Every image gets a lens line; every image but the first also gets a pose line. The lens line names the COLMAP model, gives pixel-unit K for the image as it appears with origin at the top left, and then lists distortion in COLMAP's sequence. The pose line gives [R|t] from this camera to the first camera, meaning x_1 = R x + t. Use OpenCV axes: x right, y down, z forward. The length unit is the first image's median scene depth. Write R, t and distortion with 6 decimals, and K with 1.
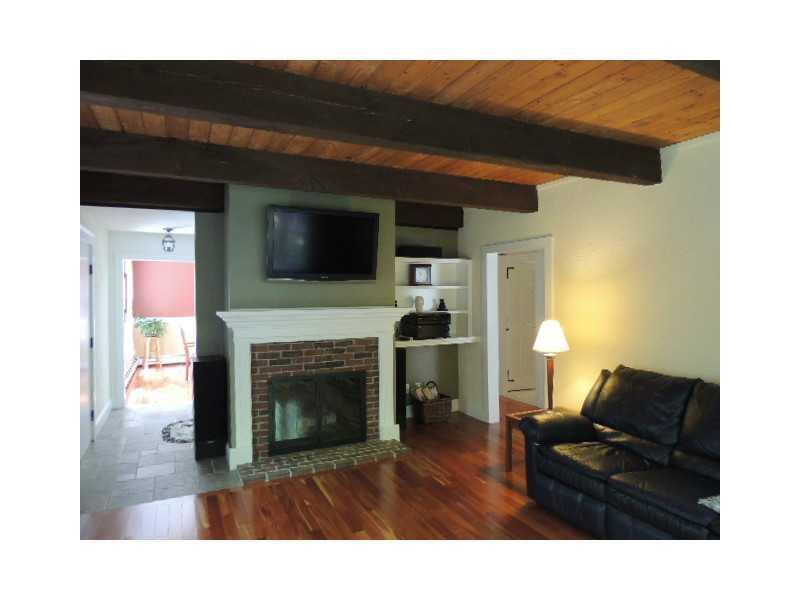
lens RADIAL K [[461.6, 0, 400.0], [0, 461.6, 300.0], [0, 0, 1]] dist [-0.005528, -0.001758]
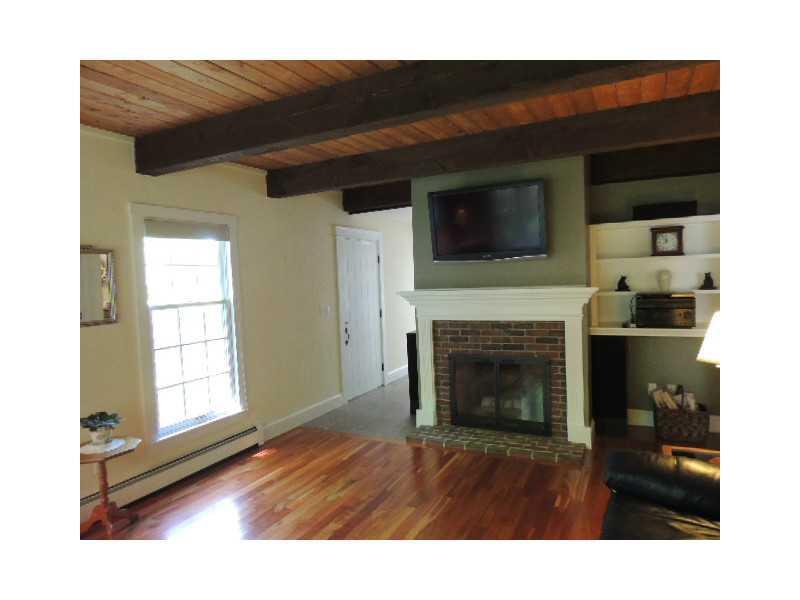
lens RADIAL K [[461.6, 0, 400.0], [0, 461.6, 300.0], [0, 0, 1]] dist [-0.005528, -0.001758]
pose [[0.602482, 0.022409, -0.797818, 0.476904], [0.025735, 0.998541, 0.047480, -0.007741], [0.797717, -0.049138, 0.601026, 0.256818]]
